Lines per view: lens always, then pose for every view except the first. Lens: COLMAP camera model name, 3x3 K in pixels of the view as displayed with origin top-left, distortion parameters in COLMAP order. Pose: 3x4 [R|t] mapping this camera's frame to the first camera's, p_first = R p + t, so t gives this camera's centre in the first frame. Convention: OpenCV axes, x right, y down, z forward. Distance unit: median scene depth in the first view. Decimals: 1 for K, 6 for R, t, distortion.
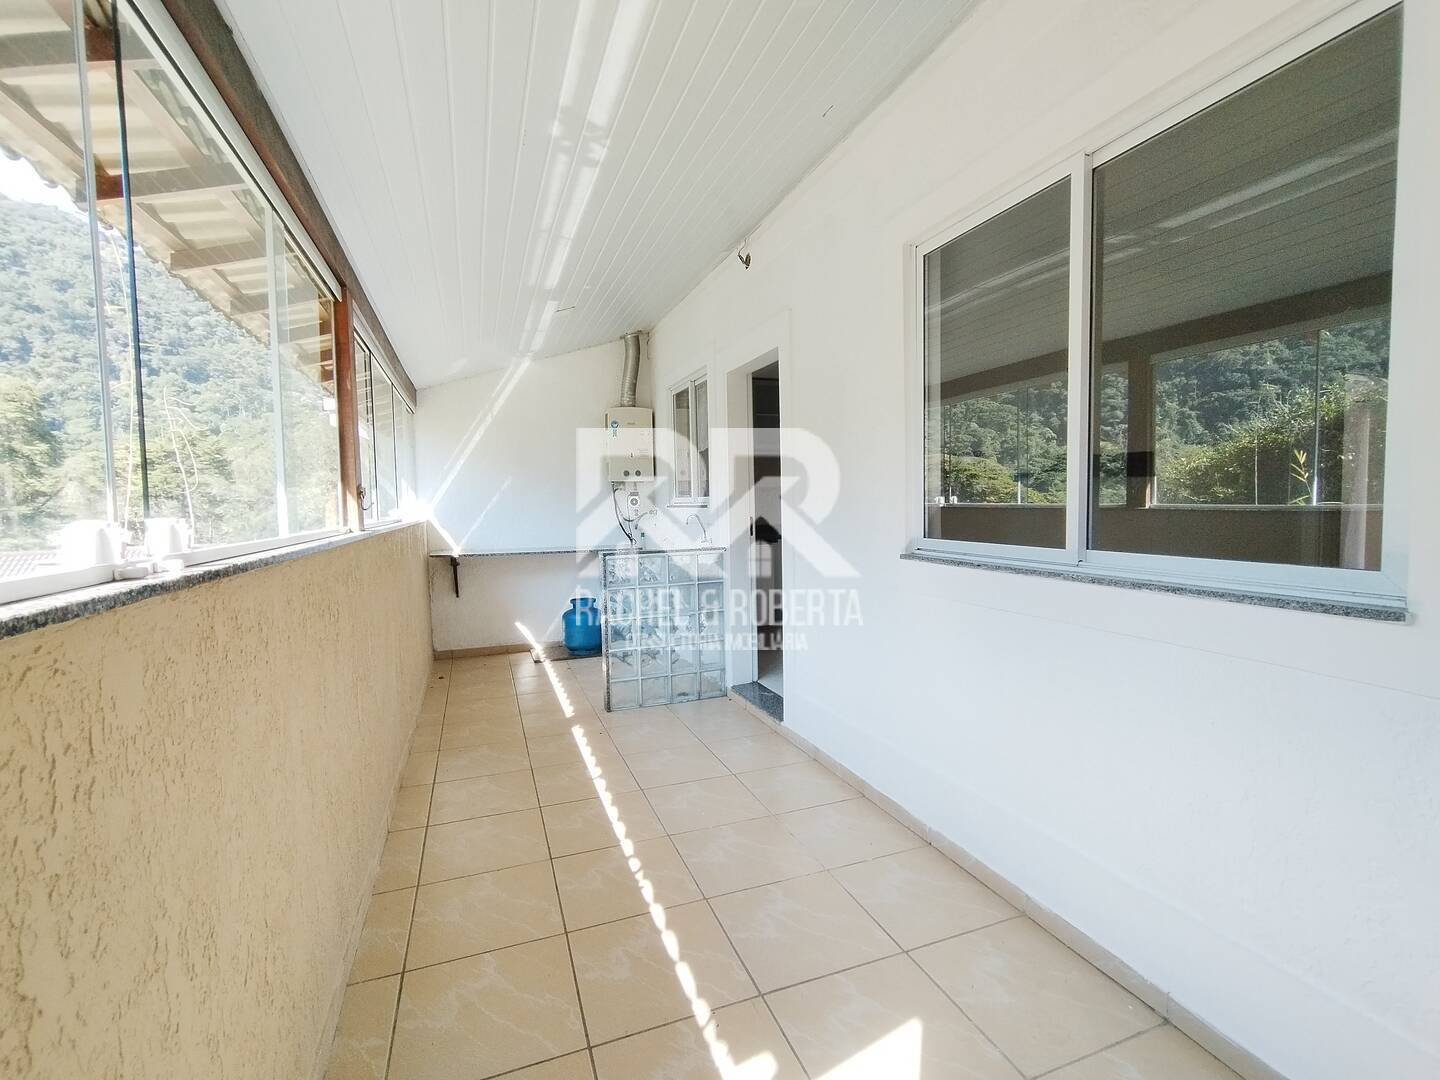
lens RADIAL K [[659.0, 0, 718.8], [0, 659.0, 538.8], [0, 0, 1]] dist [-0.001598, 0.000183]
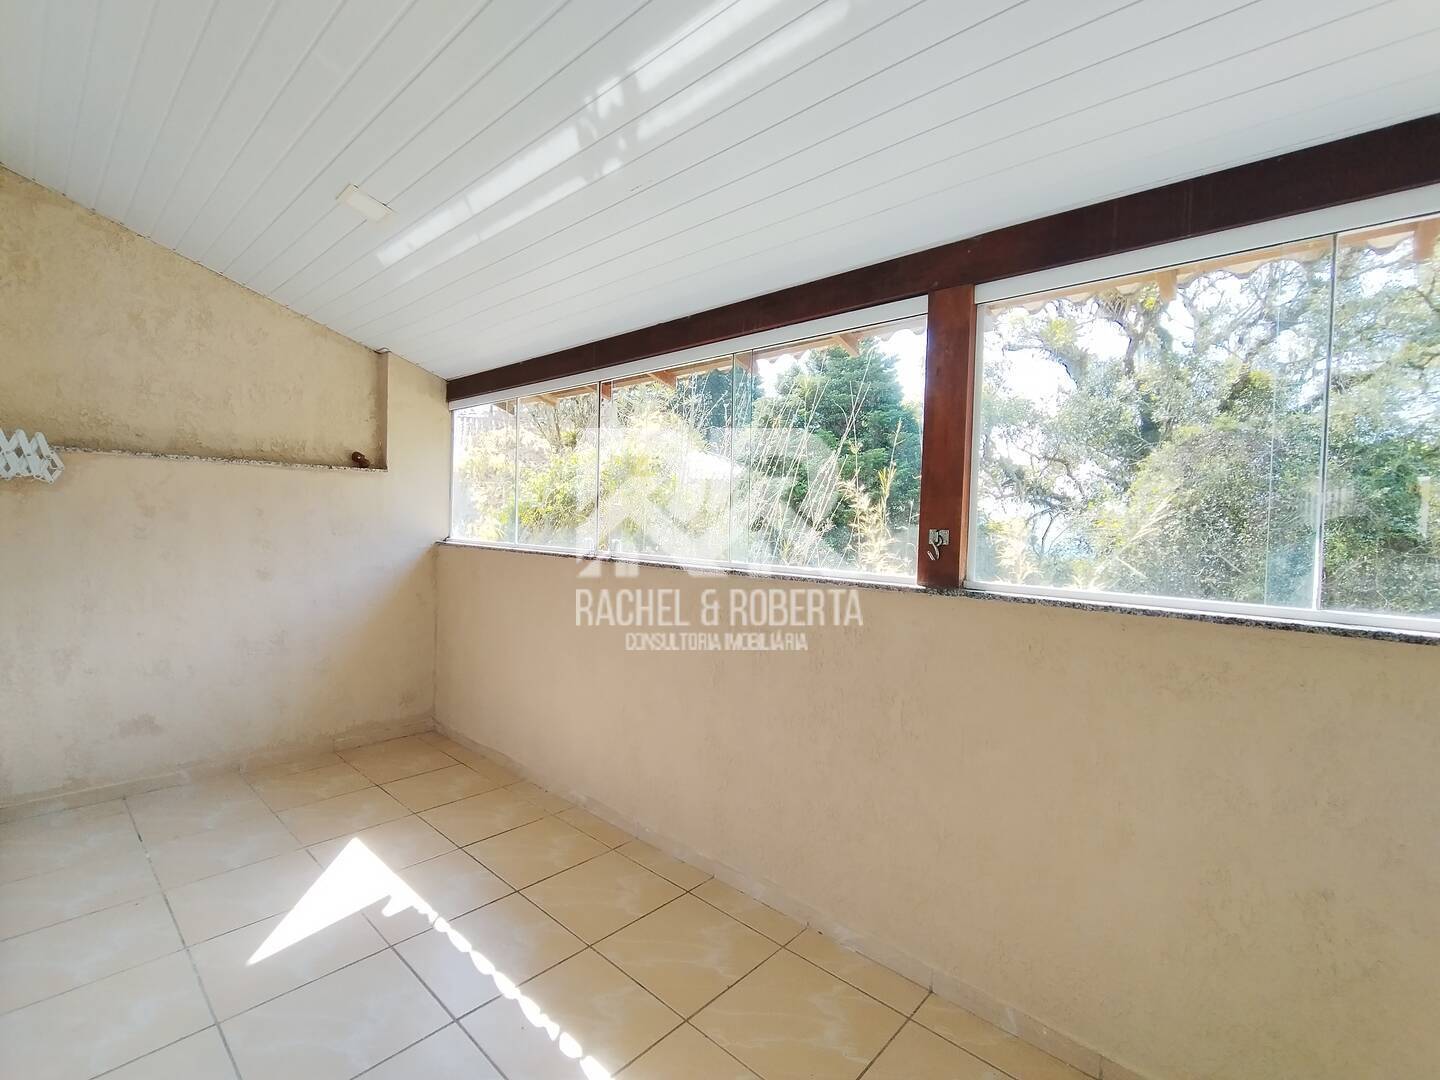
lens RADIAL K [[659.0, 0, 718.8], [0, 659.0, 538.8], [0, 0, 1]] dist [-0.001598, 0.000183]
pose [[-0.889761, 0.009356, -0.456332, 0.068637], [-0.036477, 0.995134, 0.091527, -0.179656], [0.454968, 0.098082, -0.885090, 2.140245]]
